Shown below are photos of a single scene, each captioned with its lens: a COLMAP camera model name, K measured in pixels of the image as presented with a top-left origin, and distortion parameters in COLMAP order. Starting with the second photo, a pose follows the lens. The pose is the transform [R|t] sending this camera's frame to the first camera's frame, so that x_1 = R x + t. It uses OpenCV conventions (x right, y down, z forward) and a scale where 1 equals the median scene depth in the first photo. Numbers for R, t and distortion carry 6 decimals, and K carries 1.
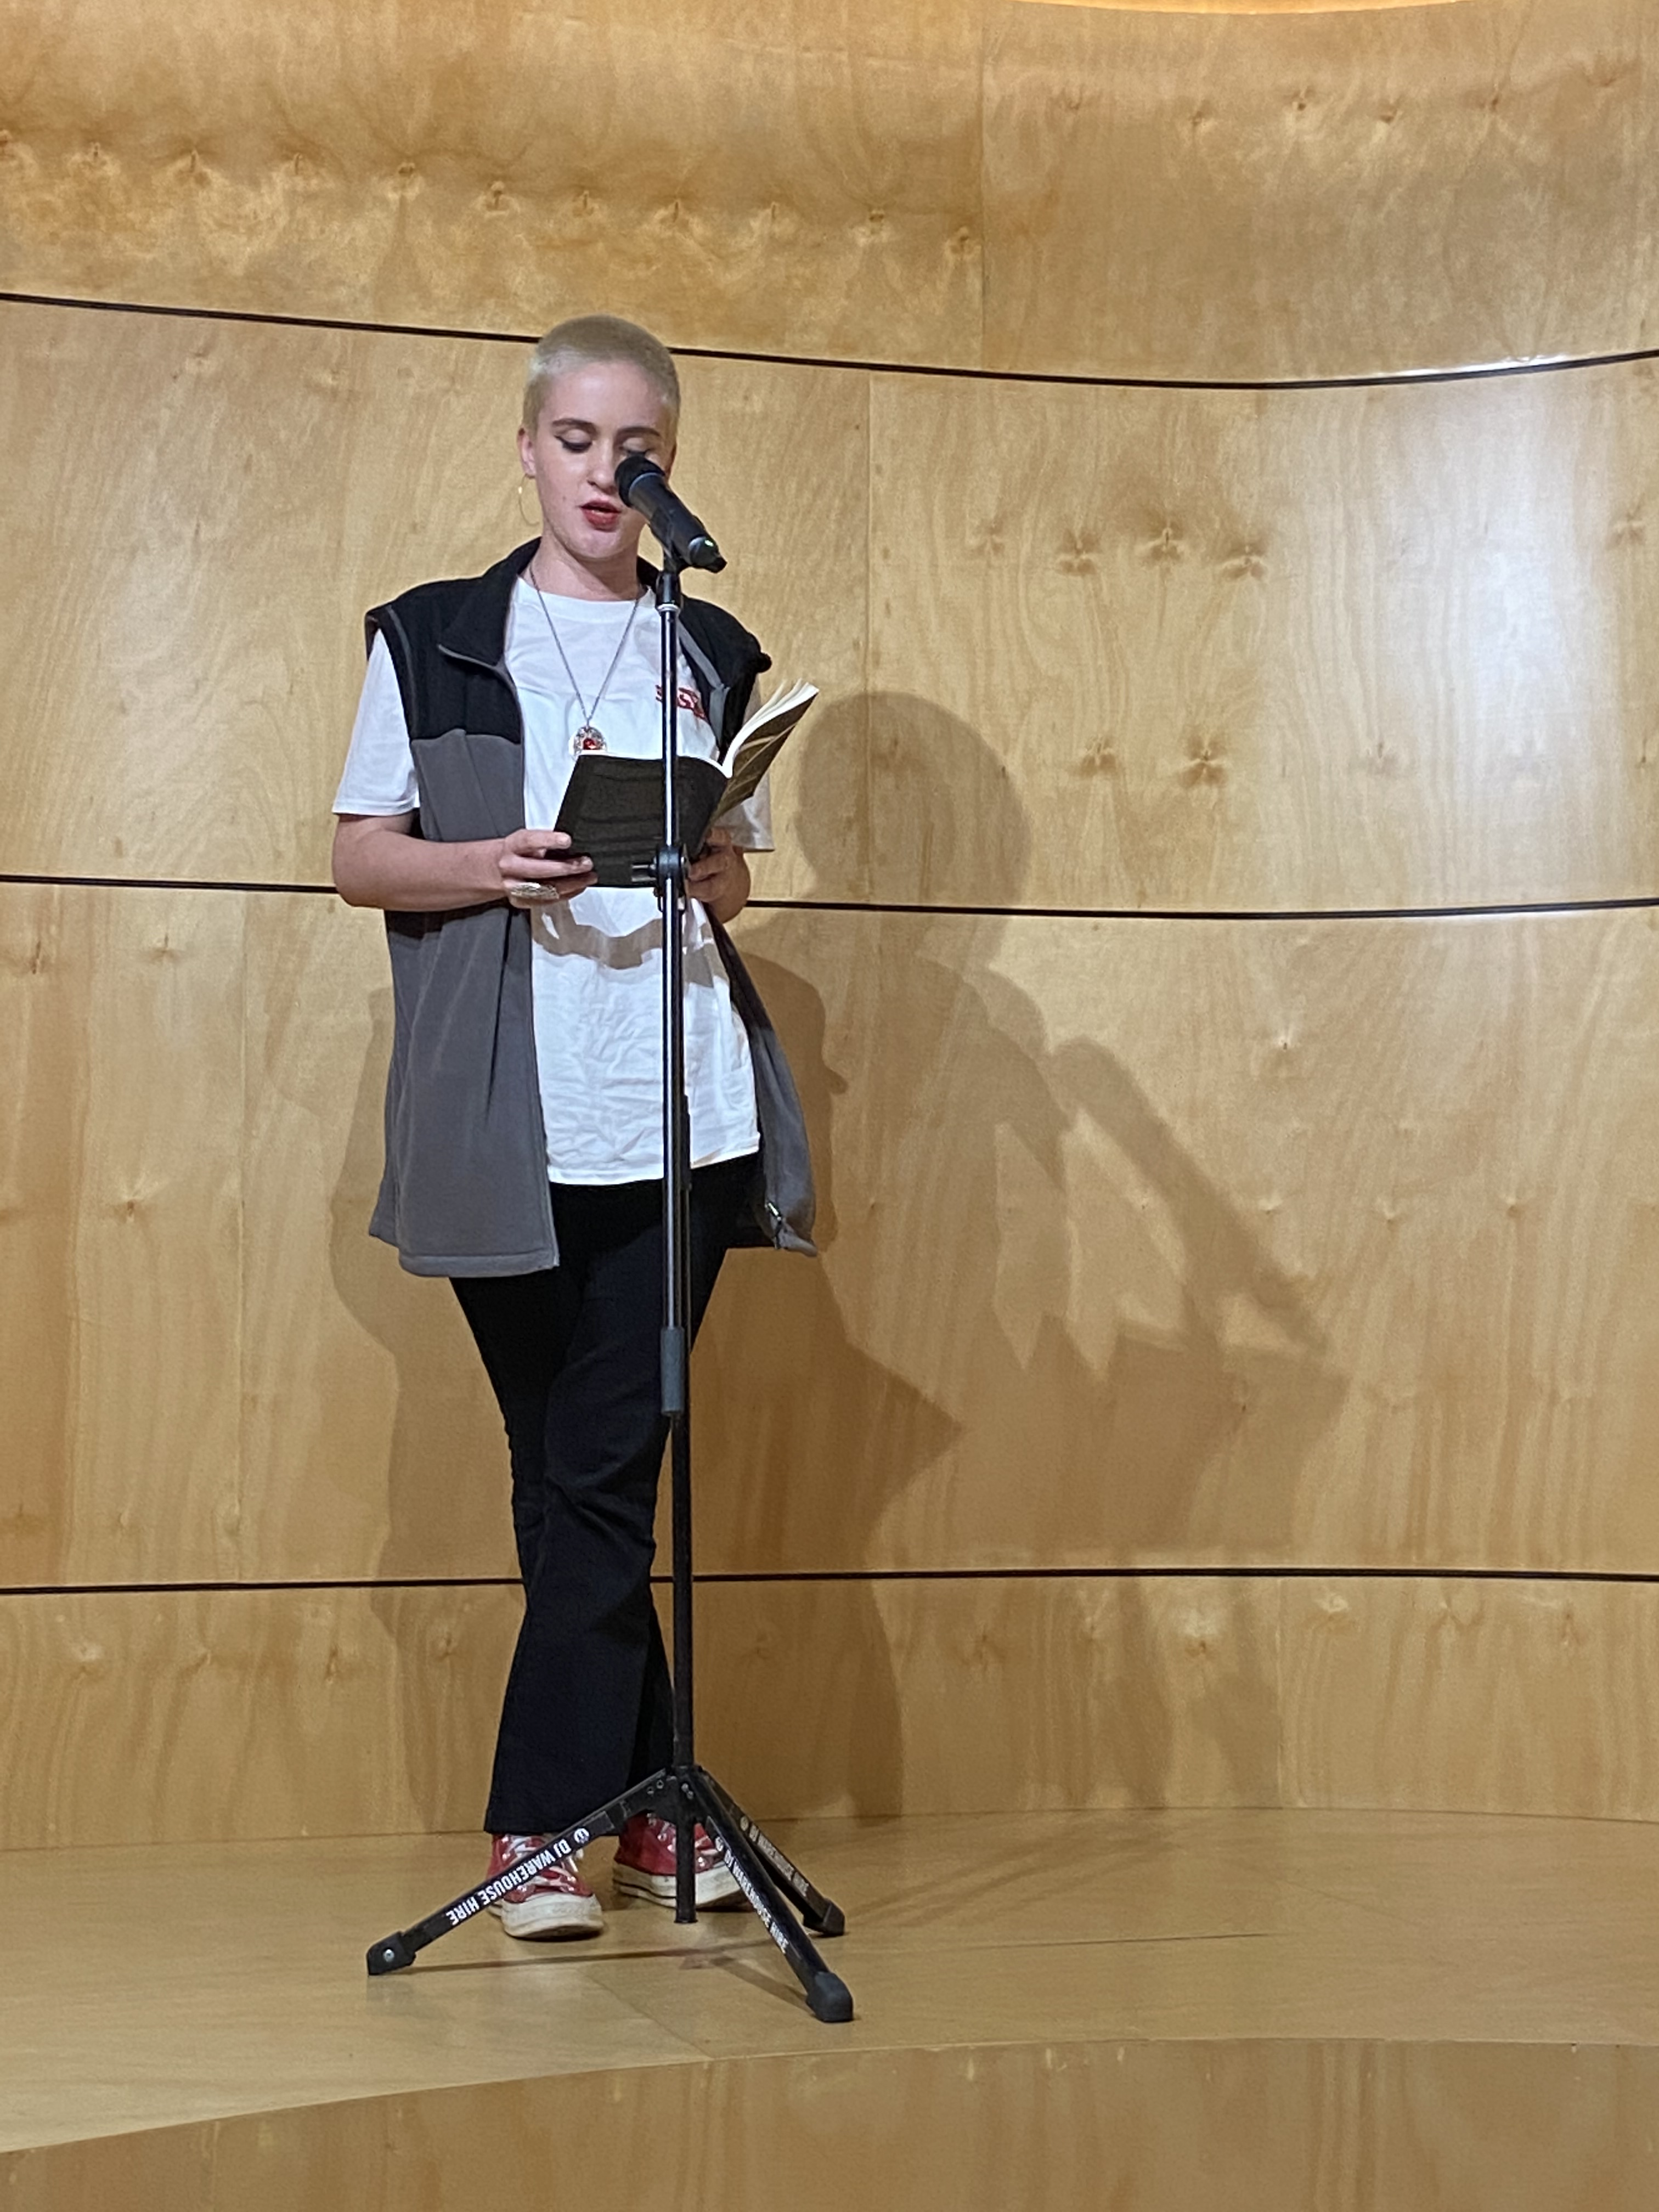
lens RADIAL K [[4376.1, 0, 938.4], [0, 4376.1, 1075.3], [0, 0, 1]] dist [0.201442, 0.000000]
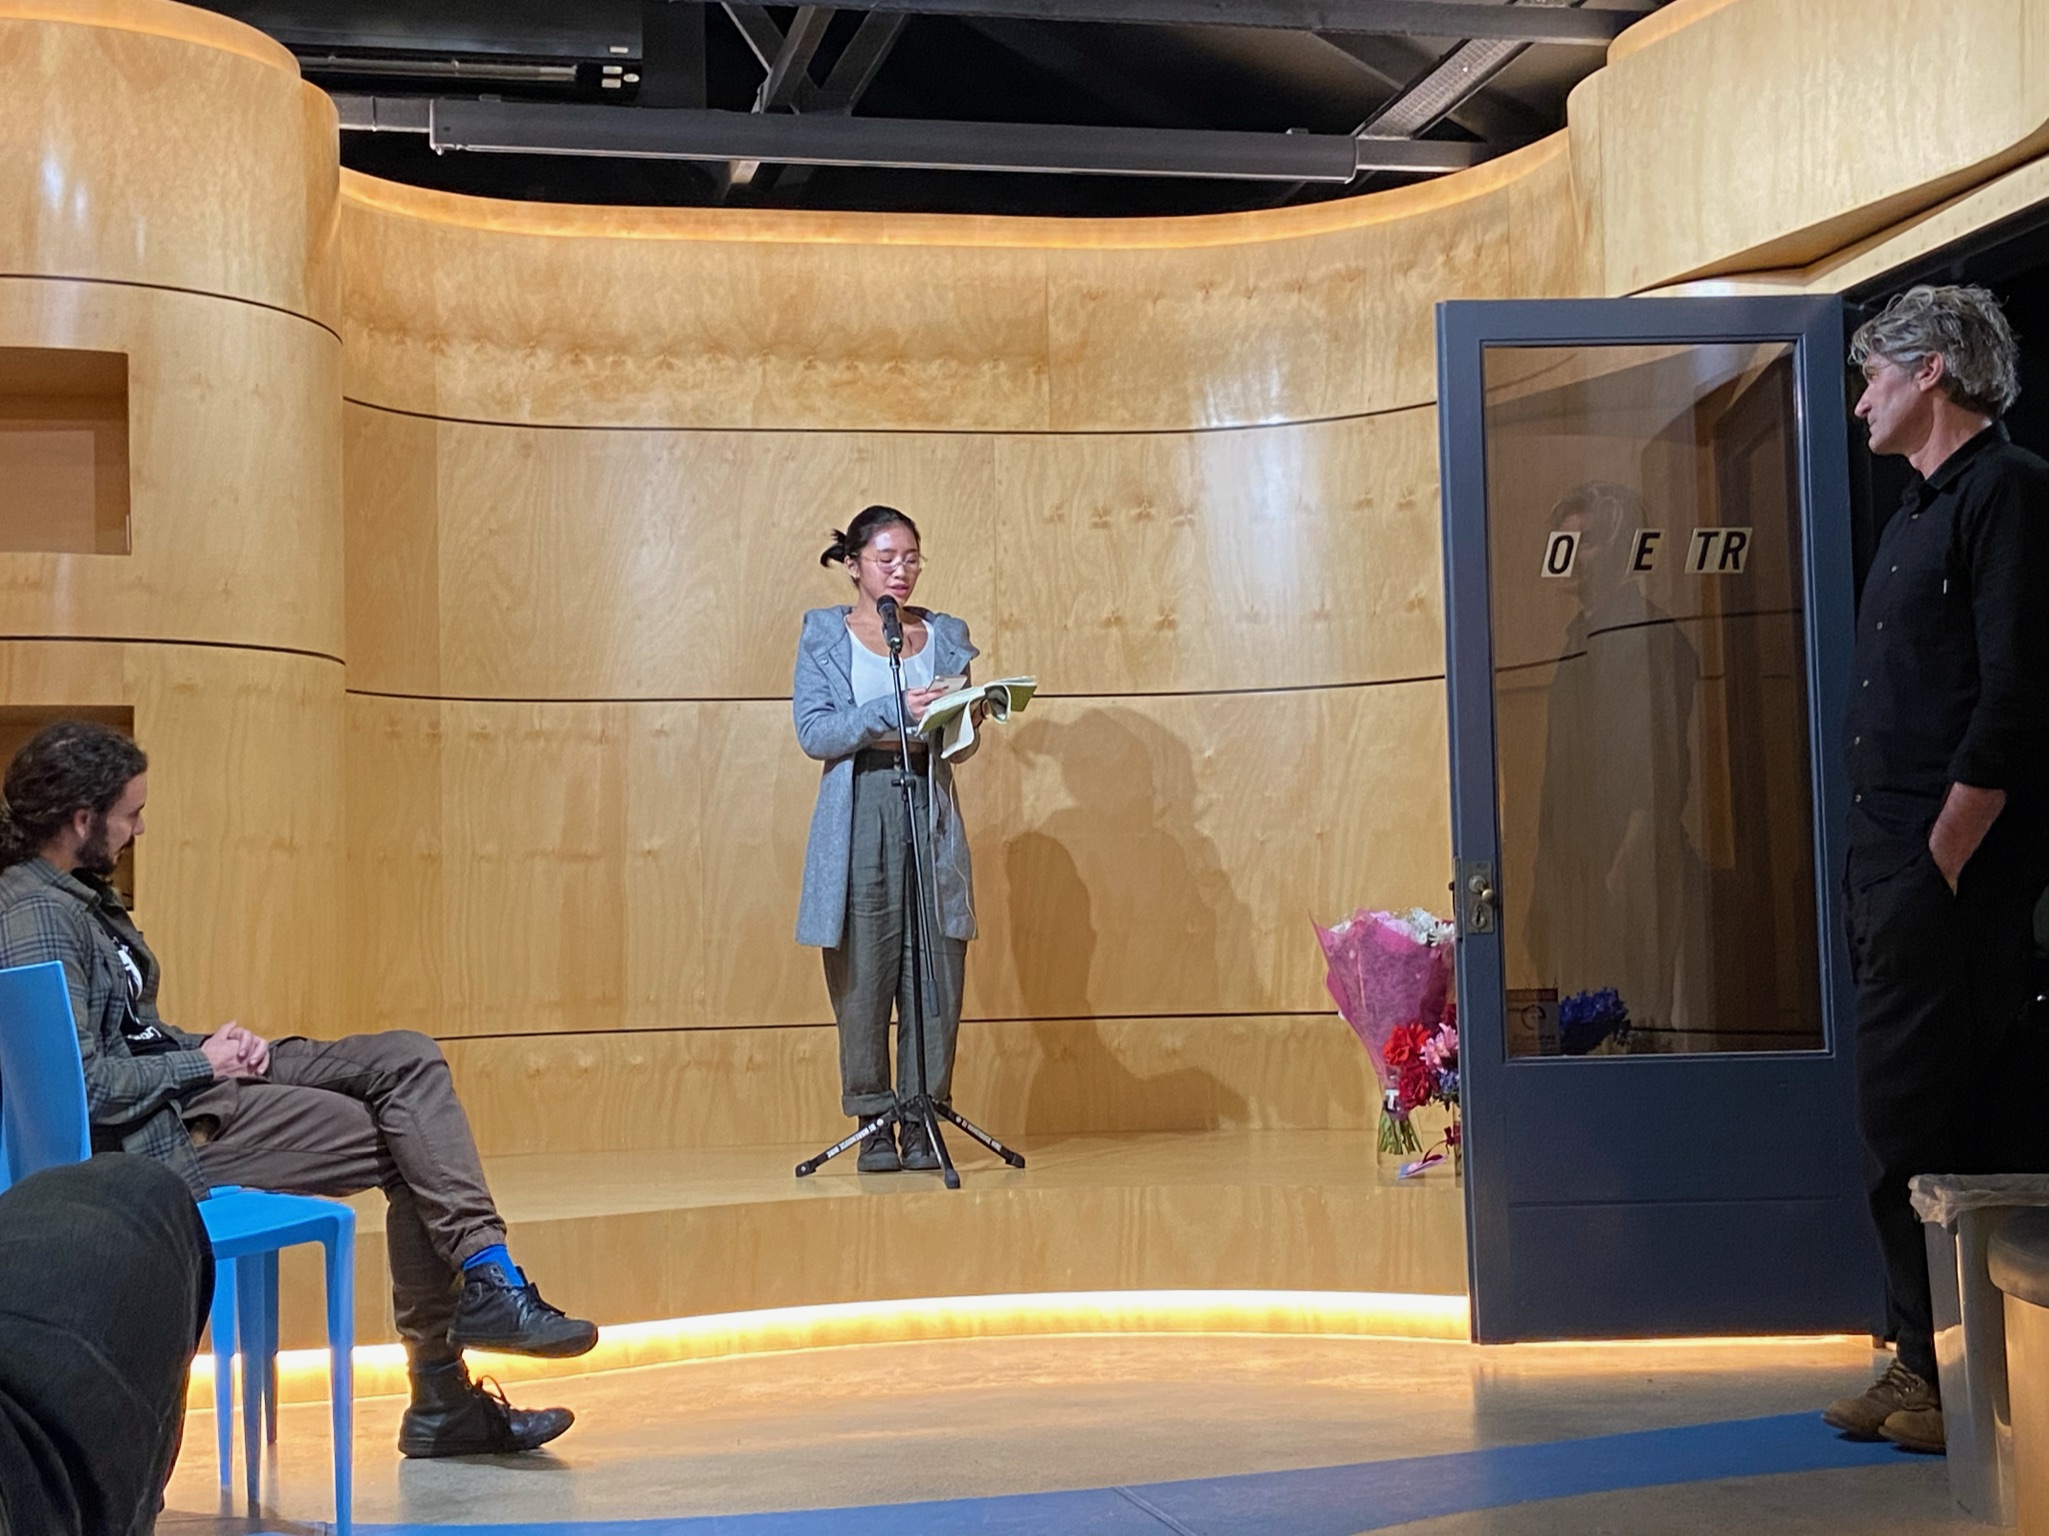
lens RADIAL K [[3469.7, 0, 1039.9], [0, 3469.7, 762.7], [0, 0, 1]] dist [0.324212, 0.000000]
pose [[0.995156, -0.028226, -0.094167, 0.154410], [0.030019, 0.999393, 0.017678, -0.035214], [0.093611, -0.020419, 0.995399, -0.619099]]
